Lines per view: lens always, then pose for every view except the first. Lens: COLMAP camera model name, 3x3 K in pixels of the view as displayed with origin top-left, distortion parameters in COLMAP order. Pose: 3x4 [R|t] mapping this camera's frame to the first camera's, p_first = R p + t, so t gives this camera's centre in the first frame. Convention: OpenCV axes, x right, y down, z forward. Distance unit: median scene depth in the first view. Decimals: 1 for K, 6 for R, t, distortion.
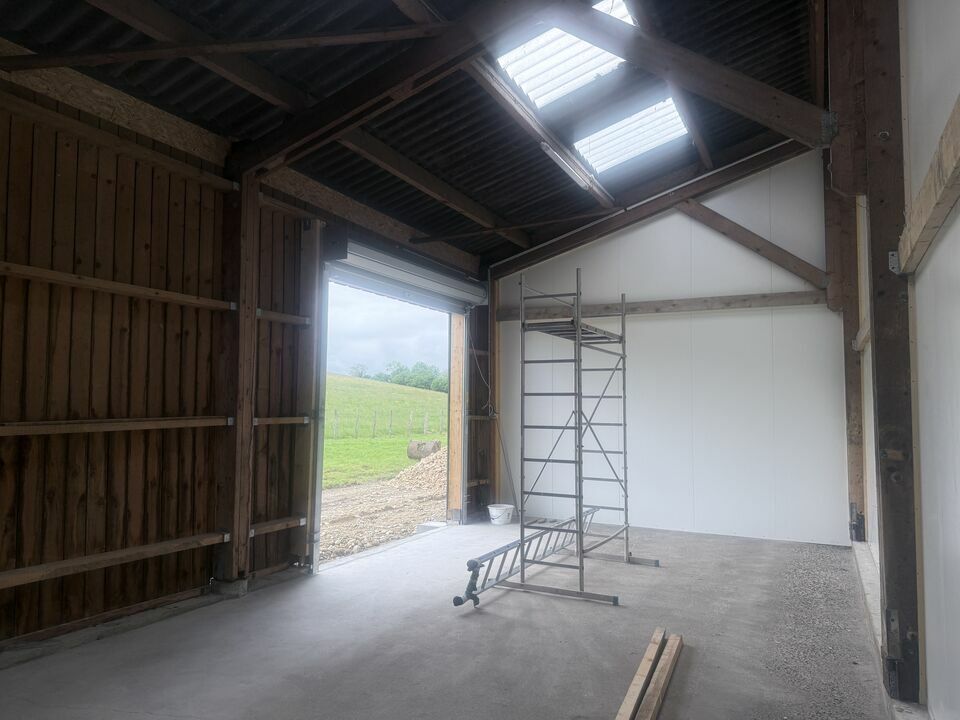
lens RADIAL K [[678.2, 0, 477.2], [0, 678.2, 357.2], [0, 0, 1]] dist [0.075169, -0.007807]
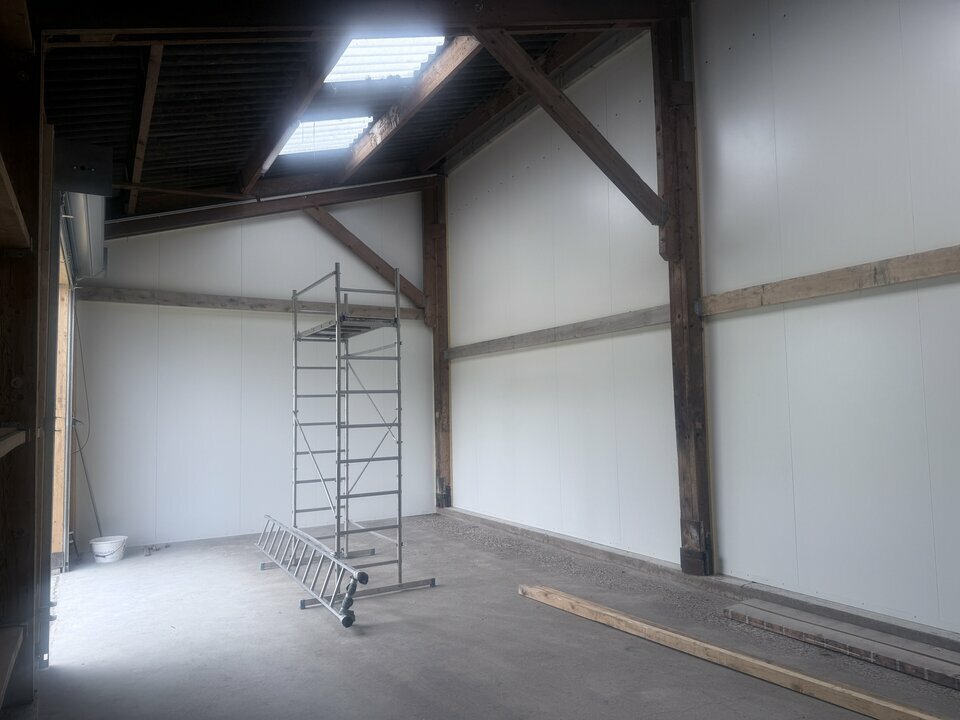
lens RADIAL K [[678.2, 0, 476.9], [0, 678.2, 365.9], [0, 0, 1]] dist [0.075169, -0.007807]
pose [[0.562064, 0.033589, 0.826412, -0.671364], [-0.037464, 0.999183, -0.015131, 0.029086], [-0.826245, -0.022456, 0.562863, 0.353573]]
